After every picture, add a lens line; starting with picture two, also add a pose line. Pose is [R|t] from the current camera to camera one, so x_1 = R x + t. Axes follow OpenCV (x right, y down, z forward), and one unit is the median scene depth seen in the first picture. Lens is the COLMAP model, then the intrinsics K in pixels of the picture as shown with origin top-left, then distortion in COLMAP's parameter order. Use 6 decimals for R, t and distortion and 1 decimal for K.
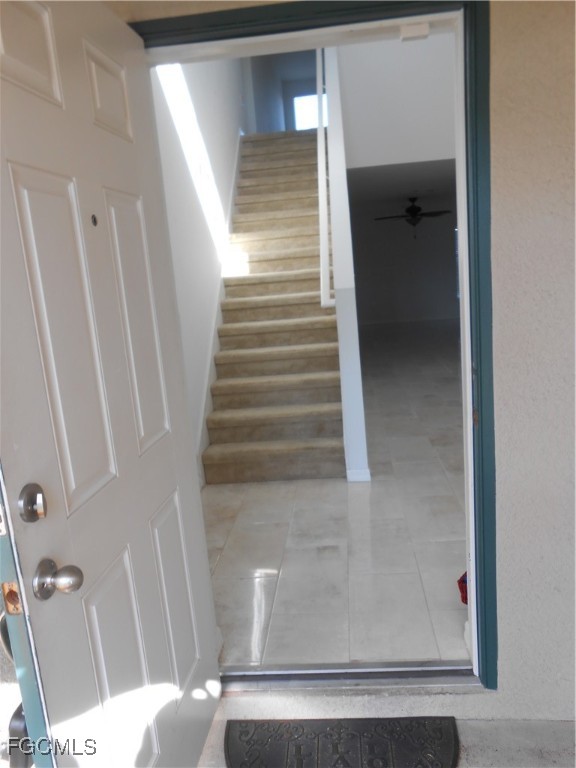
lens RADIAL K [[595.4, 0, 288.0], [0, 595.4, 384.0], [0, 0, 1]] dist [-0.037109, -0.008134]
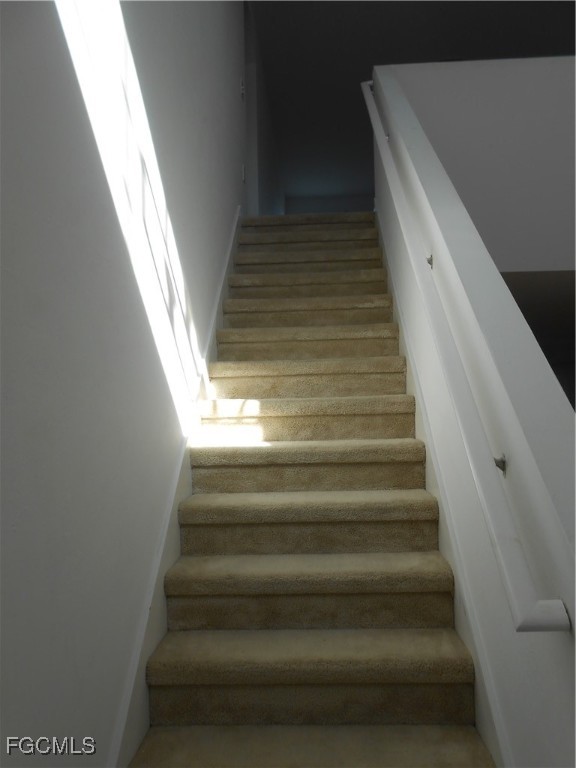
lens RADIAL K [[595.4, 0, 288.0], [0, 595.4, 384.0], [0, 0, 1]] dist [-0.037109, -0.008134]
pose [[0.997718, 0.057361, 0.035610, -0.047980], [-0.048191, 0.974440, -0.219417, -0.123088], [-0.047286, 0.217200, 0.974981, 0.495222]]
